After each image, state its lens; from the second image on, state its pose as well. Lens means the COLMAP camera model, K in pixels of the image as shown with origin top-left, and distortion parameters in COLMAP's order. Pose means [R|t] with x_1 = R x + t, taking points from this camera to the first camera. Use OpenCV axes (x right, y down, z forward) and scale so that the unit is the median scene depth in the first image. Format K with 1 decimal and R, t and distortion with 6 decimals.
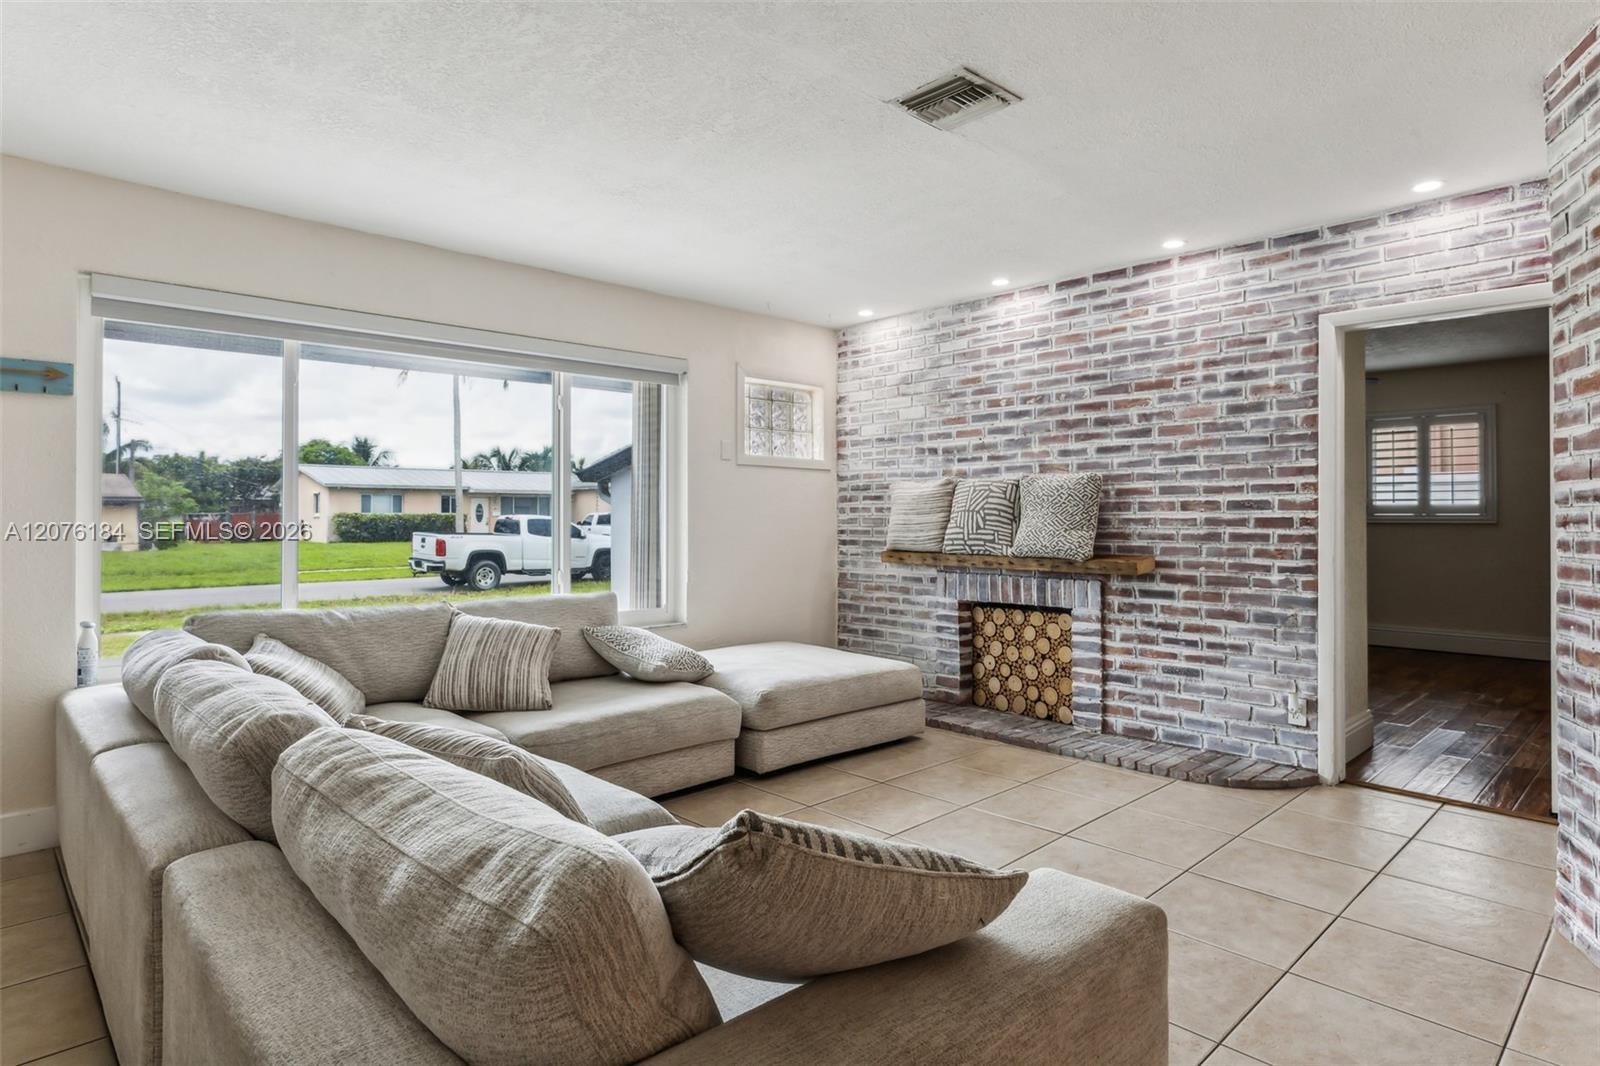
lens RADIAL K [[887.5, 0, 806.1], [0, 887.5, 509.8], [0, 0, 1]] dist [0.001664, 0.000346]
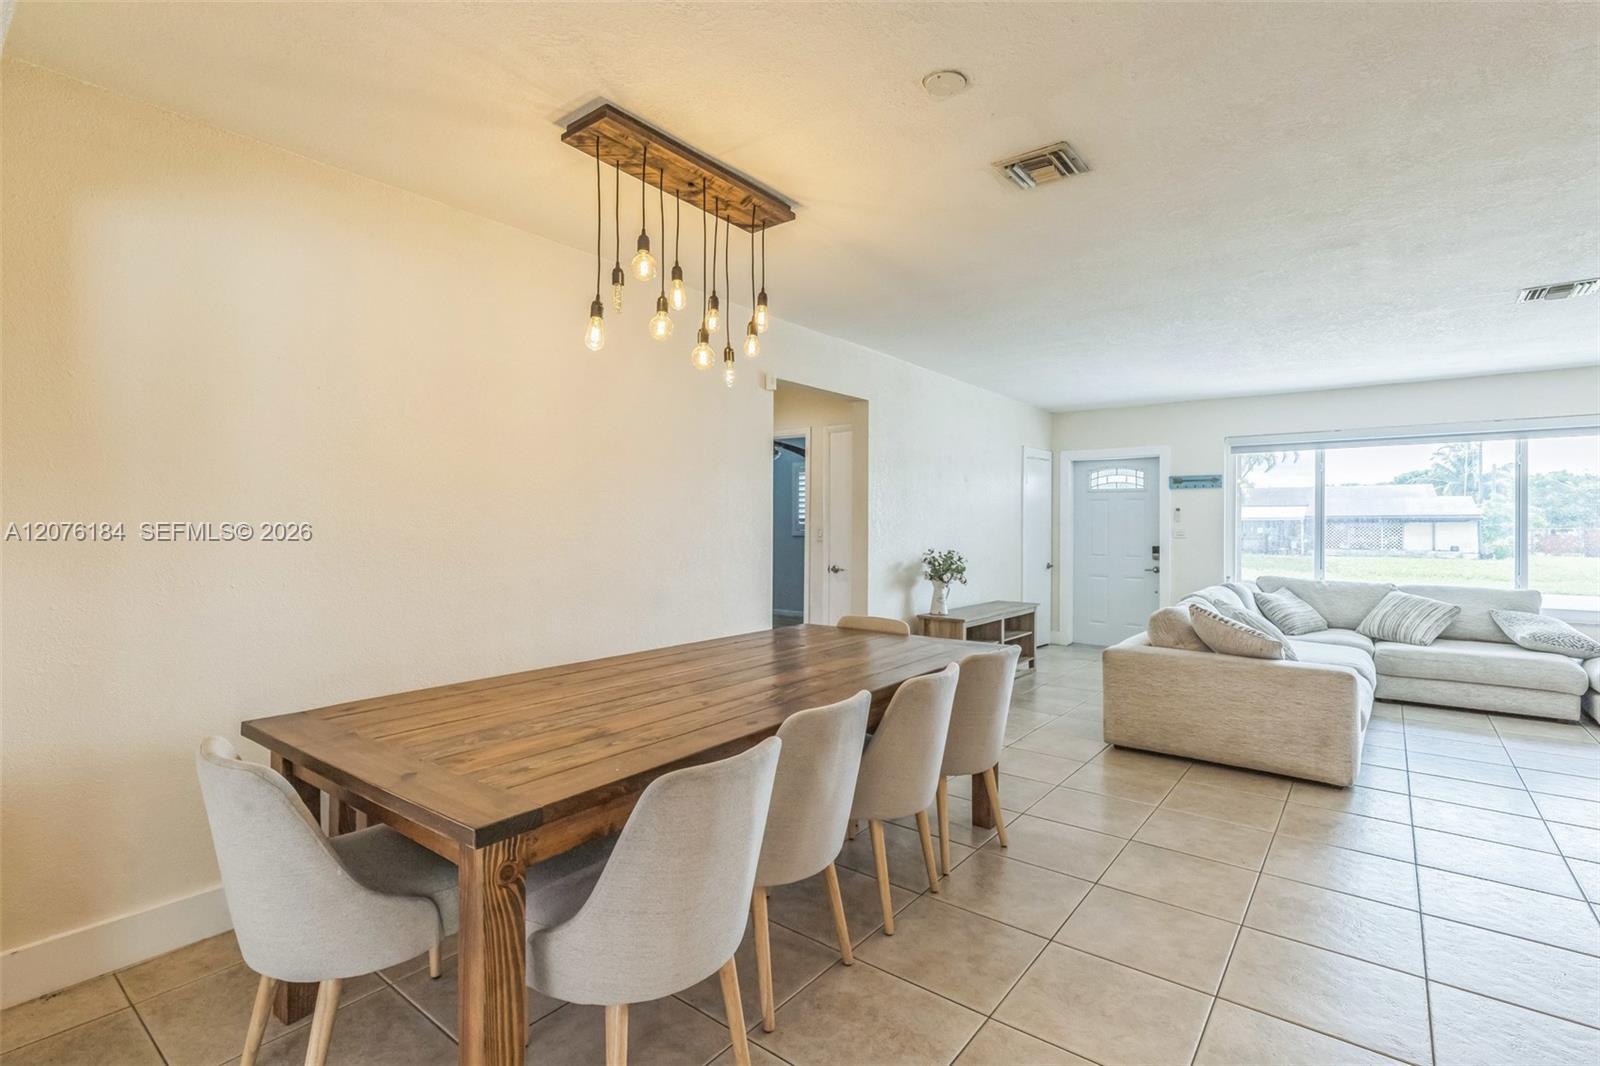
lens RADIAL K [[735.0, 0, 805.4], [0, 735.0, 522.1], [0, 0, 1]] dist [0.000844, 0.000107]
pose [[0.139951, -0.005453, -0.990143, 0.926885], [0.000058, 0.999985, -0.005499, -0.014810], [0.990158, 0.000712, 0.139949, -0.407302]]
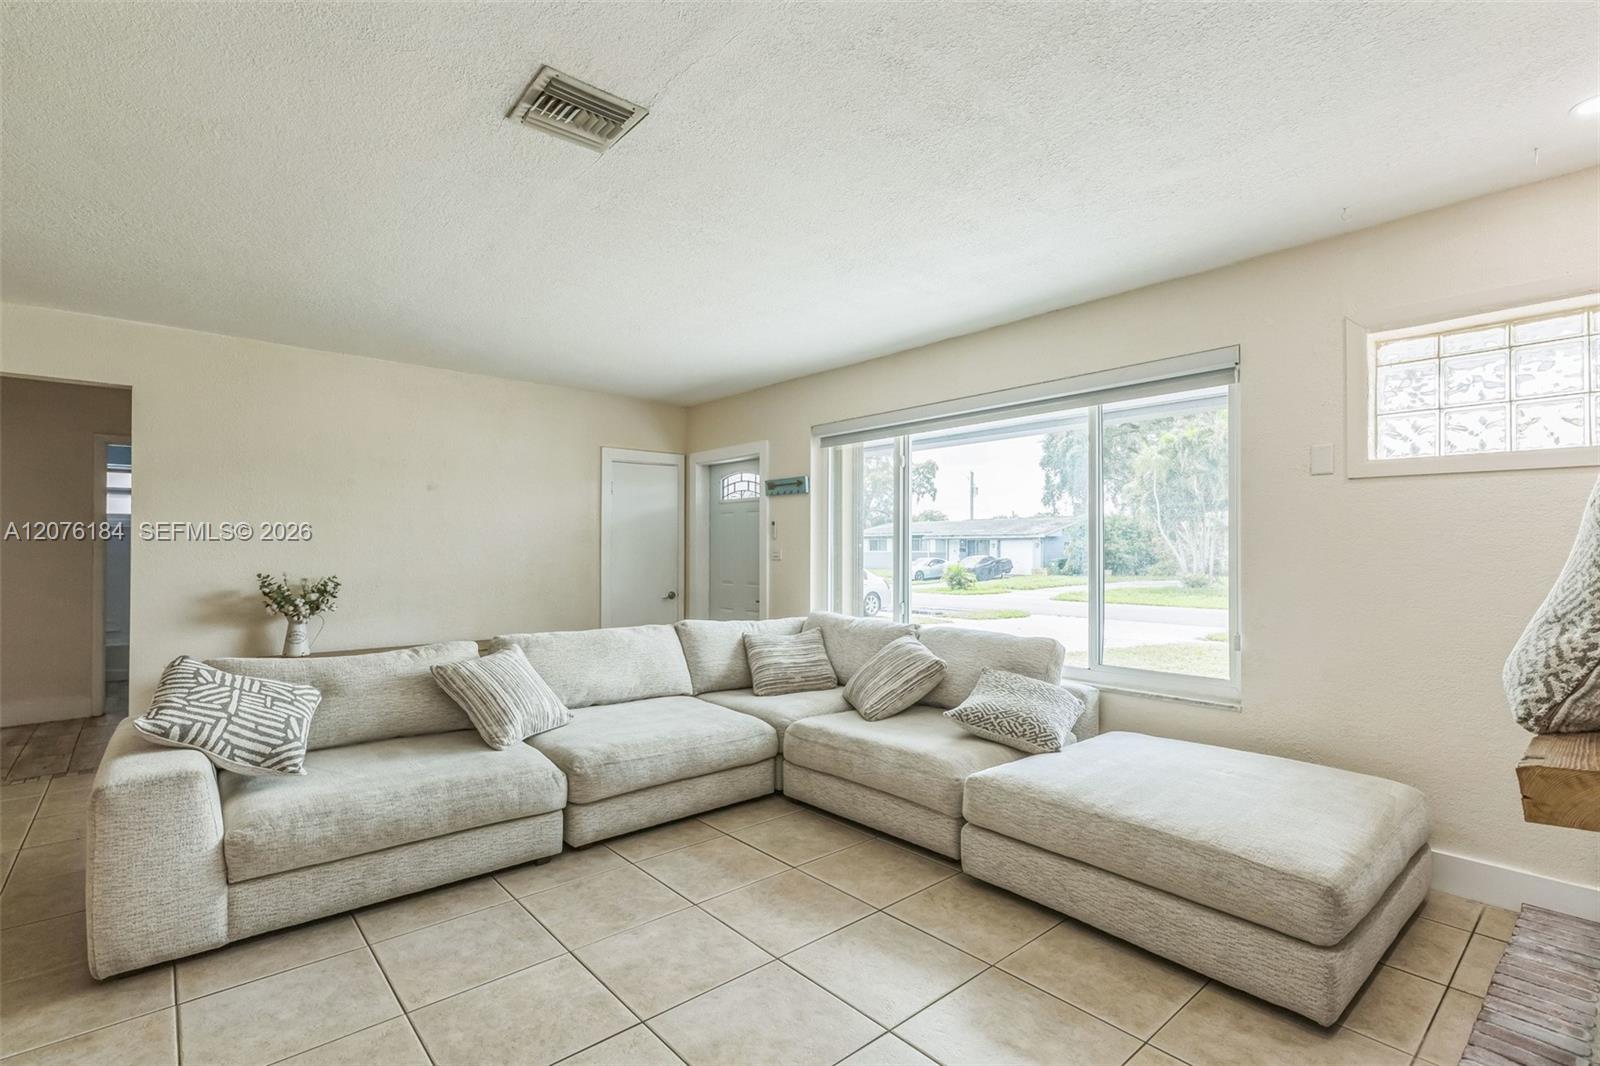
lens RADIAL K [[737.7, 0, 801.9], [0, 737.7, 550.6], [0, 0, 1]] dist [-0.000338, -0.000057]
pose [[-0.049230, -0.002556, -0.998784, 0.647682], [0.004647, 0.999985, -0.002788, 0.000008], [0.998777, -0.004778, -0.049217, 0.894684]]
